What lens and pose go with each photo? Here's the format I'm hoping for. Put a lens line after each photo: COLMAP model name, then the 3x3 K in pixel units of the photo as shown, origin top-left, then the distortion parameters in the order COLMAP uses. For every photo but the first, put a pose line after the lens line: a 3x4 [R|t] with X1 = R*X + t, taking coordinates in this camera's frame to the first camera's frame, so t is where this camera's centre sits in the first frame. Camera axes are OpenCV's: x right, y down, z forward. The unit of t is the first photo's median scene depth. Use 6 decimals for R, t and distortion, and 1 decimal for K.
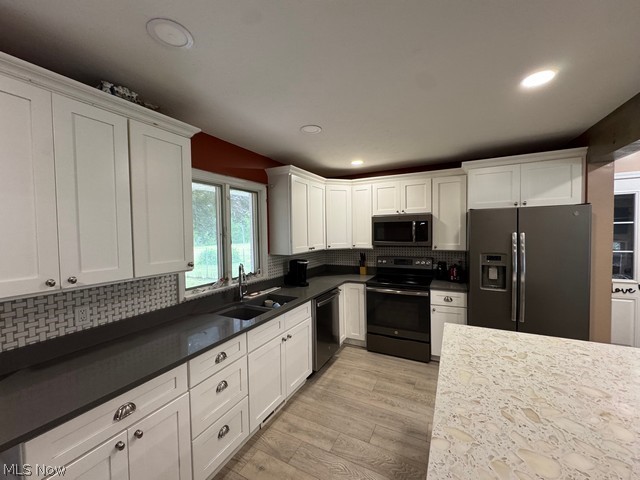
lens RADIAL K [[255.6, 0, 320.0], [0, 255.6, 240.0], [0, 0, 1]] dist [-0.002306, 0.000012]
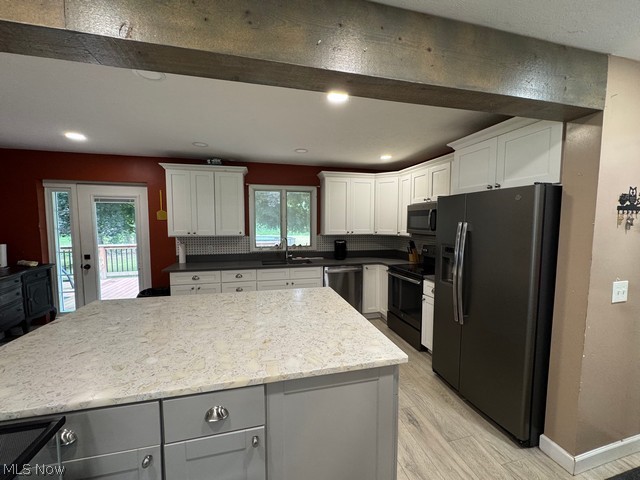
lens RADIAL K [[256.8, 0, 320.0], [0, 256.8, 240.0], [0, 0, 1]] dist [-0.001952, -0.000096]
pose [[0.664587, 0.074480, -0.743489, 0.958112], [-0.041189, 0.997159, 0.063074, -0.002484], [0.746074, -0.011295, 0.665767, 0.046462]]
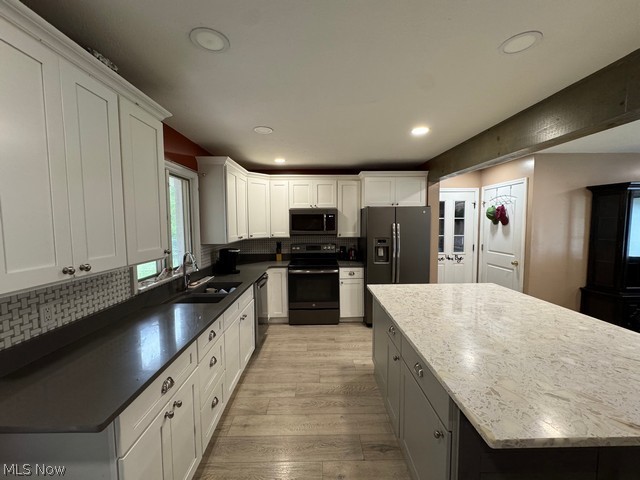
lens RADIAL K [[255.6, 0, 320.0], [0, 255.6, 240.0], [0, 0, 1]] dist [-0.002306, 0.000012]
pose [[0.879540, -0.021564, 0.475337, -0.286923], [0.007905, 0.999497, 0.030715, 0.015455], [-0.475760, -0.023257, 0.879268, -0.094741]]
